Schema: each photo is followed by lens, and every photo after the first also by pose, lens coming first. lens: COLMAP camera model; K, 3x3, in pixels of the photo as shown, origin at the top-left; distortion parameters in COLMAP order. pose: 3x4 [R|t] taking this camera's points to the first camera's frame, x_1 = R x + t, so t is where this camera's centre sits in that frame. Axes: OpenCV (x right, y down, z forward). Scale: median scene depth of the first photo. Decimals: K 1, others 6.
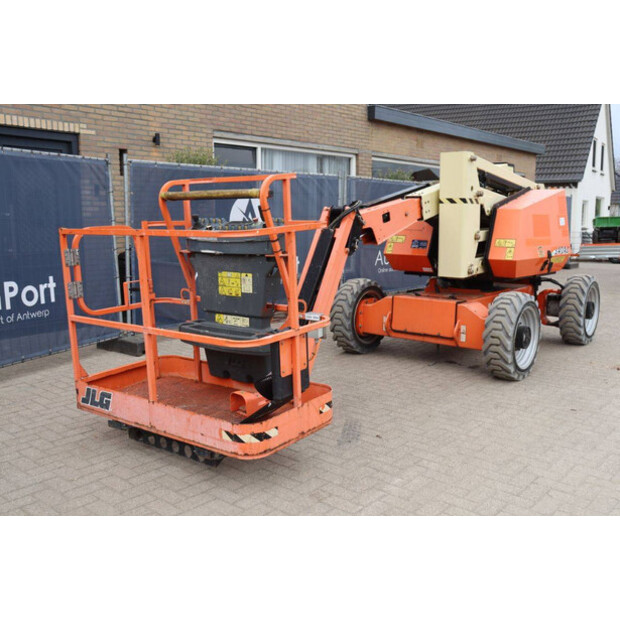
lens RADIAL K [[637.4, 0, 322.7], [0, 637.4, 313.7], [0, 0, 1]] dist [-0.060854, 0.000000]
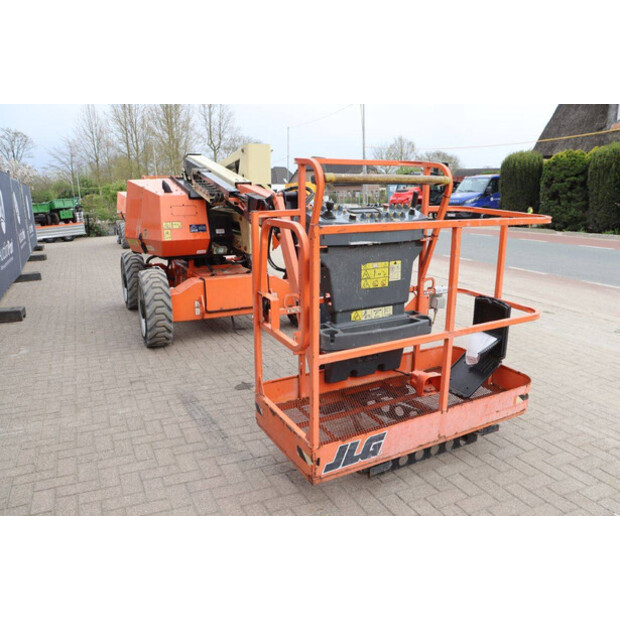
lens RADIAL K [[492.7, 0, 324.2], [0, 492.7, 317.1], [0, 0, 1]] dist [-0.124423, 0.080330]
pose [[0.408164, -0.223595, 0.885103, -0.598559], [0.148057, 0.972919, 0.177502, -0.091043], [-0.900823, 0.058596, 0.430215, 0.546686]]
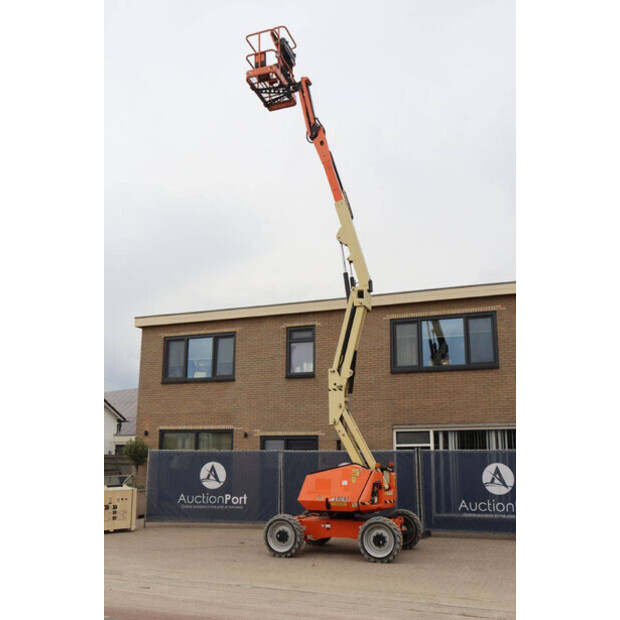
lens RADIAL K [[637.4, 0, 303.1], [0, 637.4, 311.4], [0, 0, 1]] dist [-0.060854, 0.000000]
pose [[0.277990, -0.211650, -0.936977, 2.524724], [-0.146456, 0.954682, -0.259101, -0.147063], [0.949353, 0.209254, 0.234395, 0.416100]]
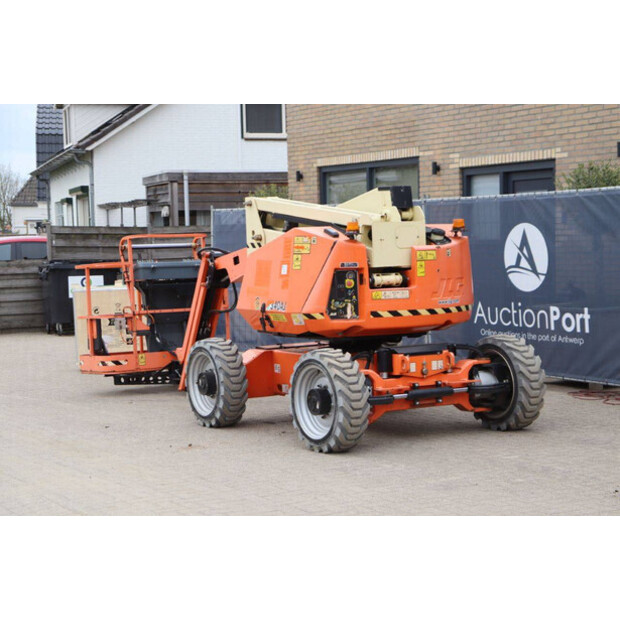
lens RADIAL K [[1347.6, 0, 308.0], [0, 1347.6, 311.0], [0, 0, 1]] dist [0.383511, 0.000000]
pose [[-0.351595, 0.061729, -0.934115, 2.252230], [-0.116865, 0.987124, 0.109219, -0.327387], [0.928829, 0.147566, -0.339854, 1.871329]]
